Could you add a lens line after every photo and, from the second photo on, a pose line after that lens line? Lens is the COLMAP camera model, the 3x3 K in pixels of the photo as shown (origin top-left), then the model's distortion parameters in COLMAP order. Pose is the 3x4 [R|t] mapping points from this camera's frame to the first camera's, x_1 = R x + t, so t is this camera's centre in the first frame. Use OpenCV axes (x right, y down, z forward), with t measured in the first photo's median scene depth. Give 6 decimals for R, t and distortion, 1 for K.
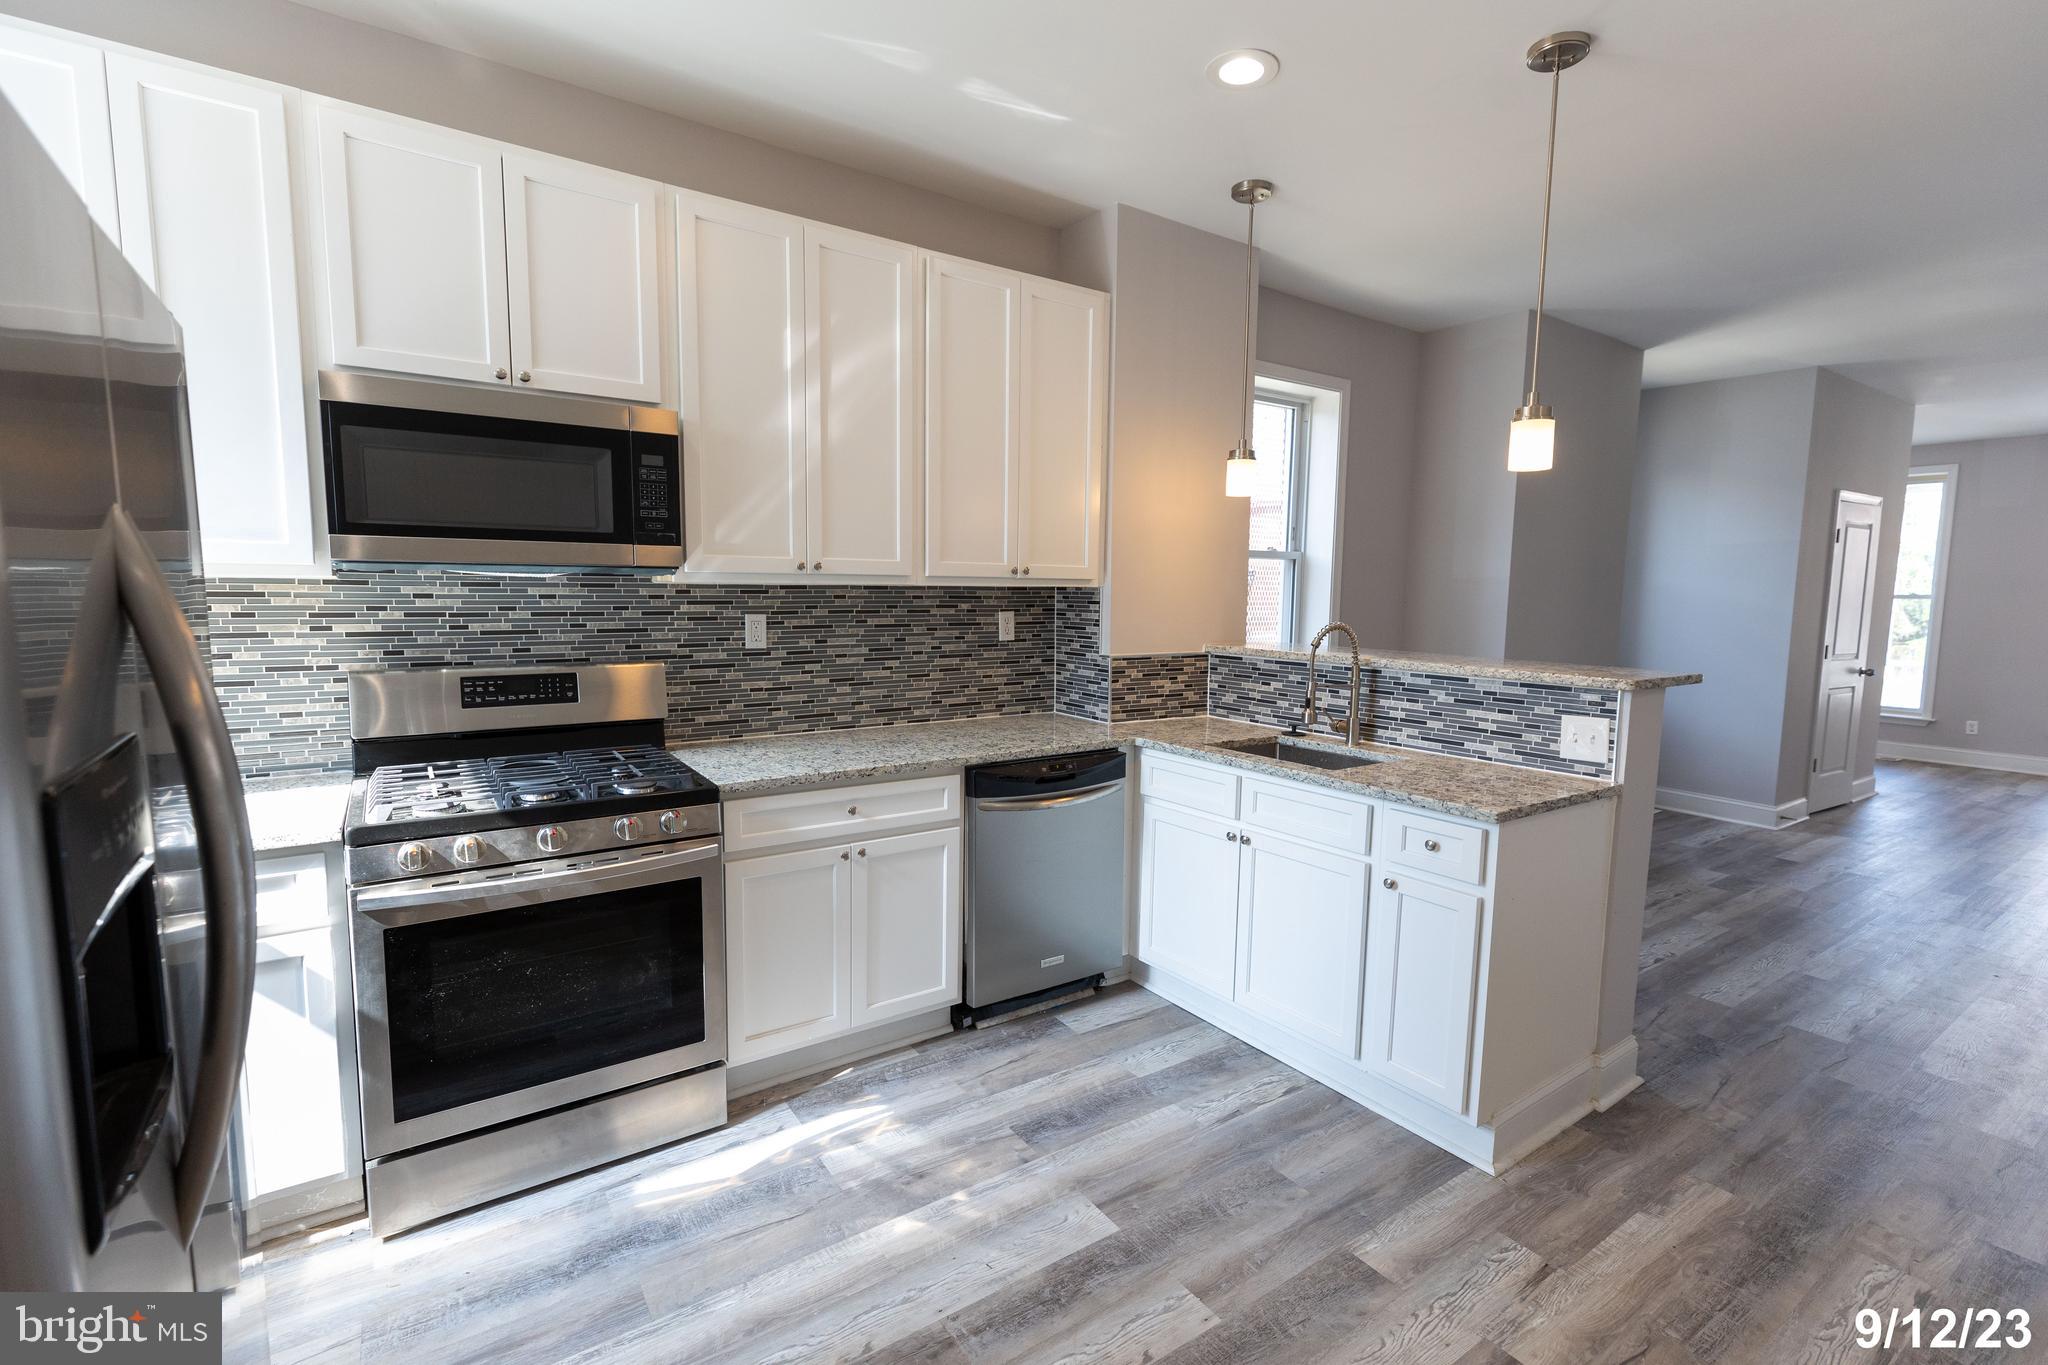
lens RADIAL K [[909.7, 0, 1031.1], [0, 909.7, 676.6], [0, 0, 1]] dist [0.003979, -0.000875]
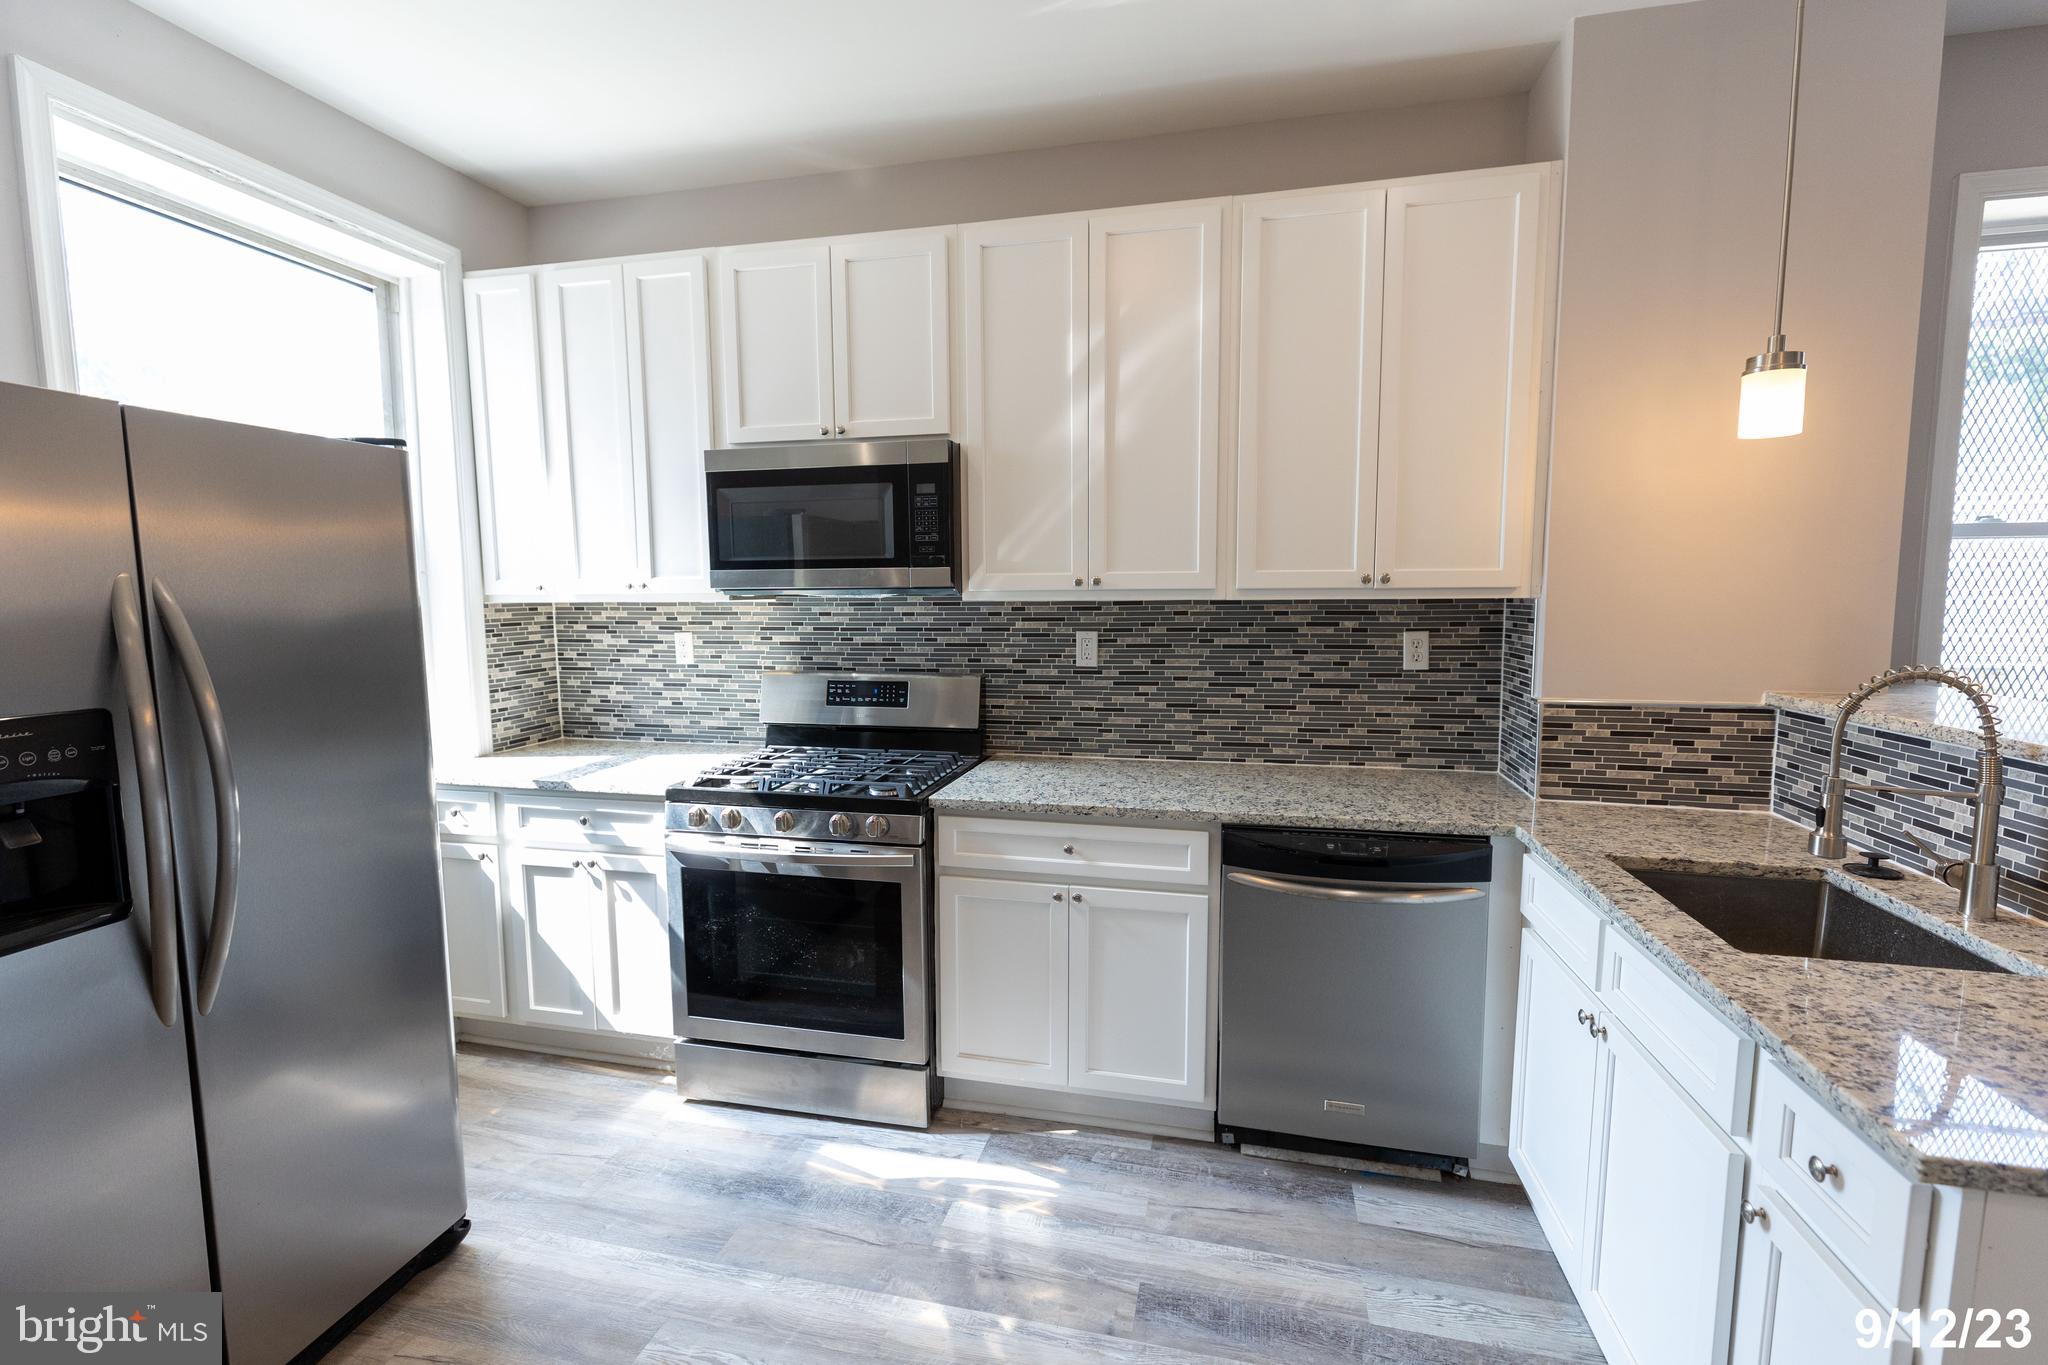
lens RADIAL K [[909.7, 0, 1024.2], [0, 909.7, 677.0], [0, 0, 1]] dist [0.003979, -0.000875]
pose [[0.669812, 0.052531, -0.740670, 0.385493], [-0.058666, 0.998120, 0.017737, -0.034169], [0.740210, 0.031572, 0.671635, 0.306490]]
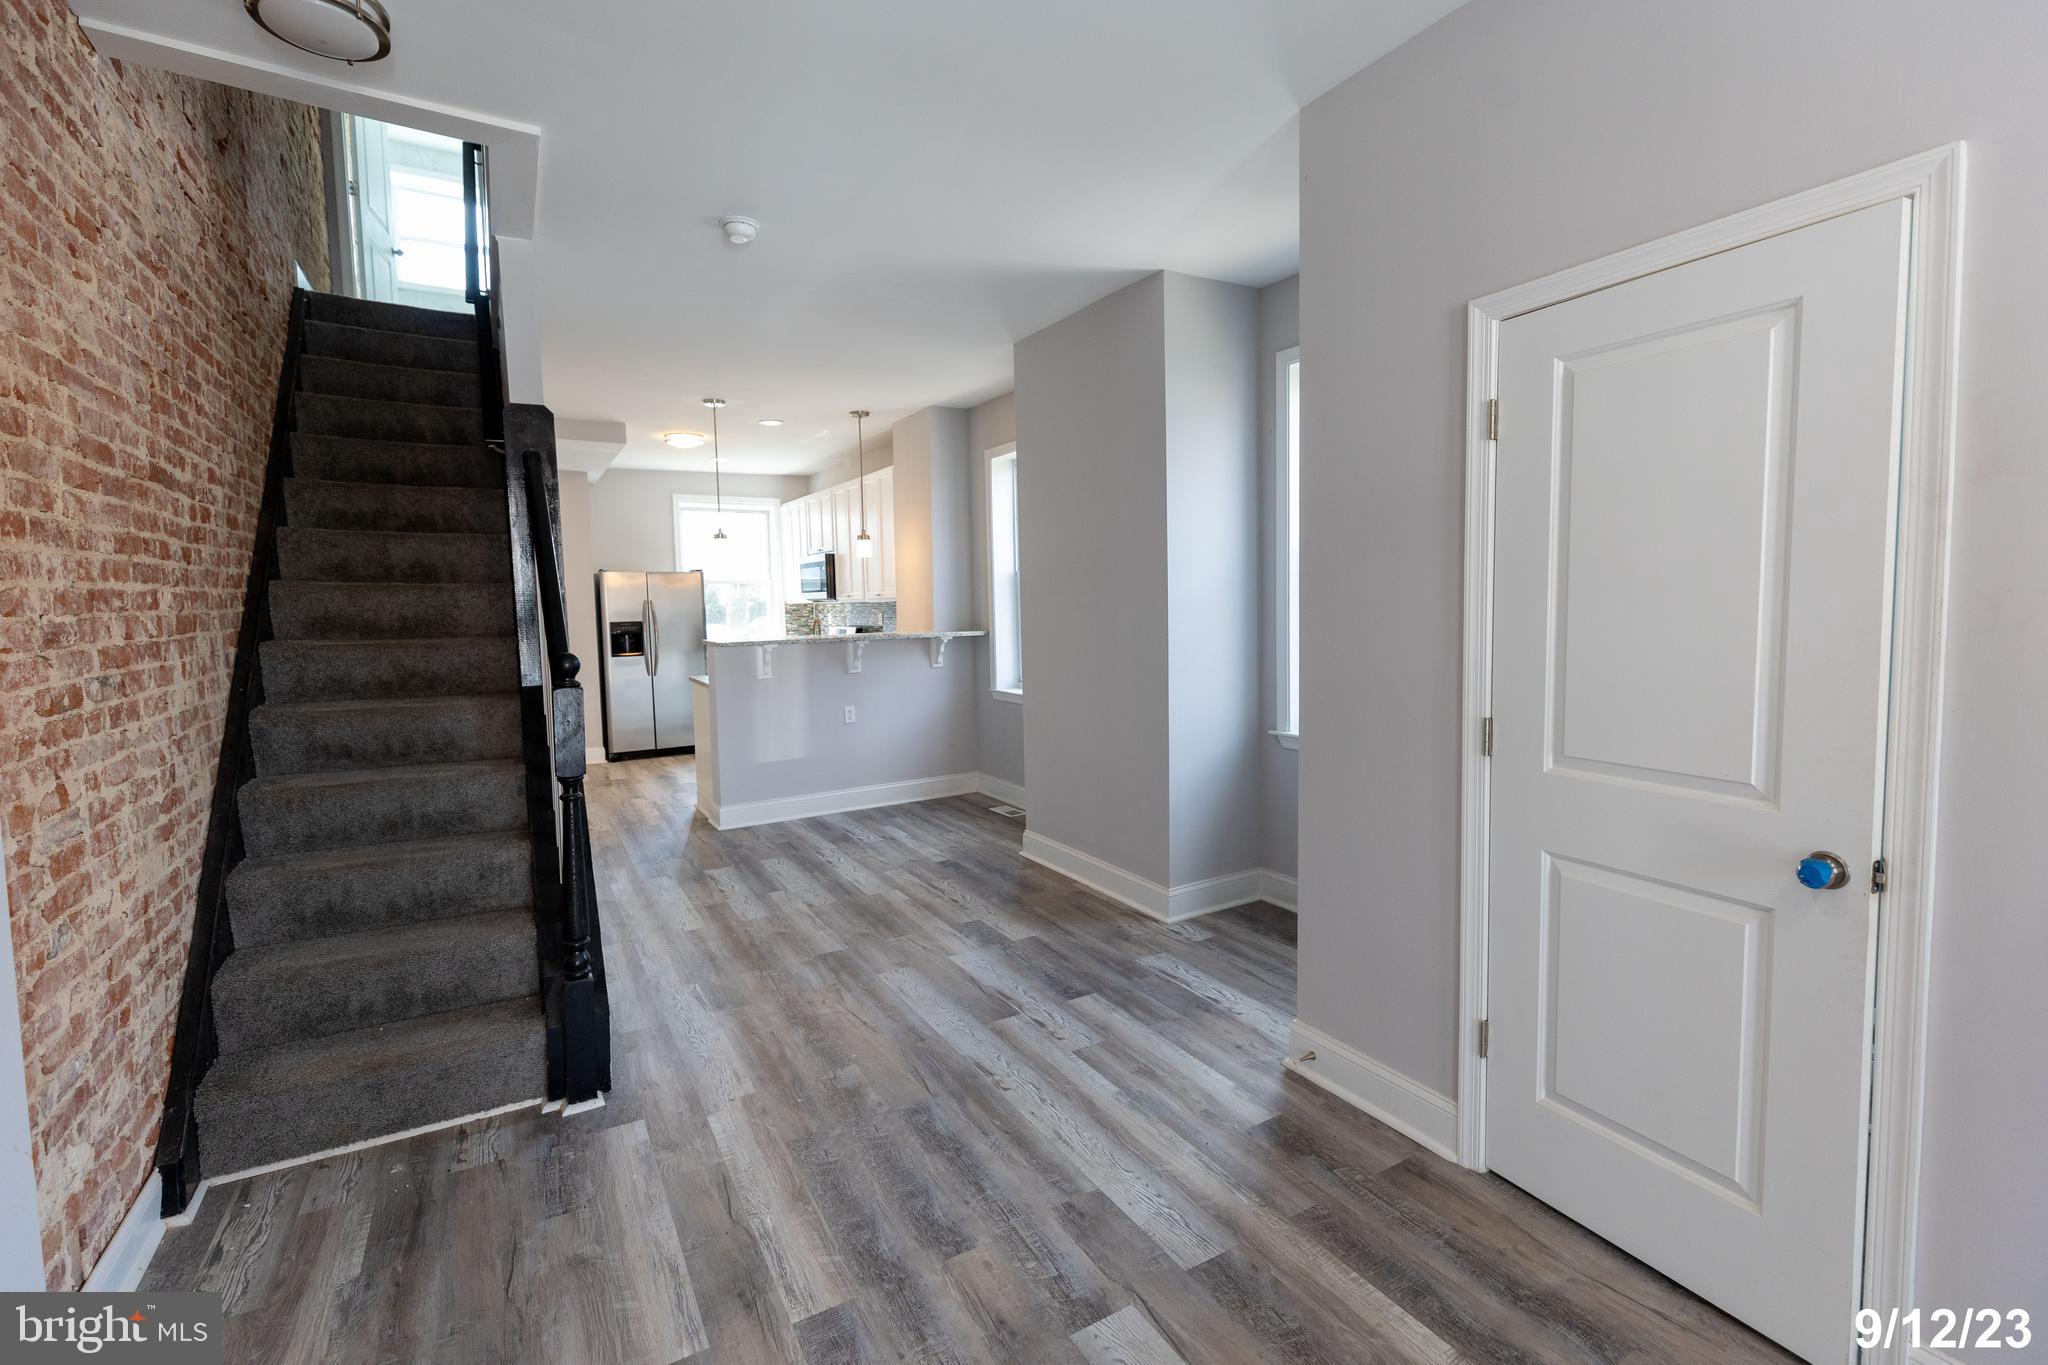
lens RADIAL K [[909.7, 0, 1028.4], [0, 909.7, 664.0], [0, 0, 1]] dist [0.003979, -0.000875]
pose [[-0.070098, 0.058675, -0.995813, 2.521620], [-0.080283, 0.994699, 0.064261, -0.131454], [0.994304, 0.084451, -0.065016, 1.688821]]
